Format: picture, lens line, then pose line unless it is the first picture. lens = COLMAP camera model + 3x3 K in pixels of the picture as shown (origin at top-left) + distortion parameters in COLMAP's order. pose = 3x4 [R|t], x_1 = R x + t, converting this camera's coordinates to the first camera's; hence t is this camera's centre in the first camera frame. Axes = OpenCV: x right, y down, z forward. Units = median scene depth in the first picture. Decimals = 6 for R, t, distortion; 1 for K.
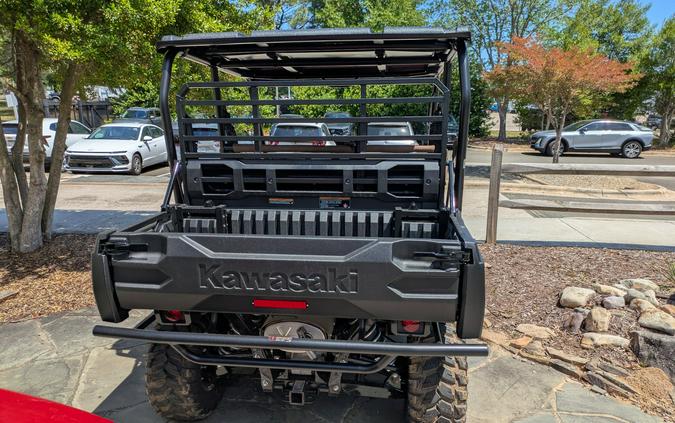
lens RADIAL K [[499.7, 0, 337.5], [0, 499.7, 211.5], [0, 0, 1]] dist [0.062322, -0.001794]
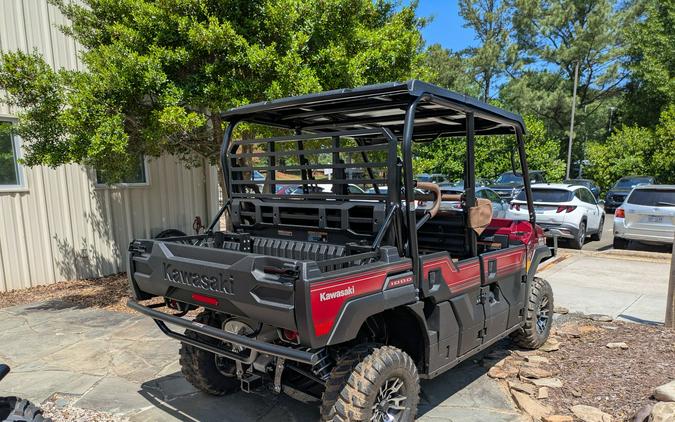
lens RADIAL K [[514.8, 0, 338.2], [0, 514.8, 232.7], [0, 0, 1]] dist [0.001899, 0.003106]
pose [[0.845041, 0.061228, -0.531184, 0.684386], [-0.108389, 0.992413, -0.058041, 0.037998], [0.523600, 0.106622, 0.845266, 0.006791]]
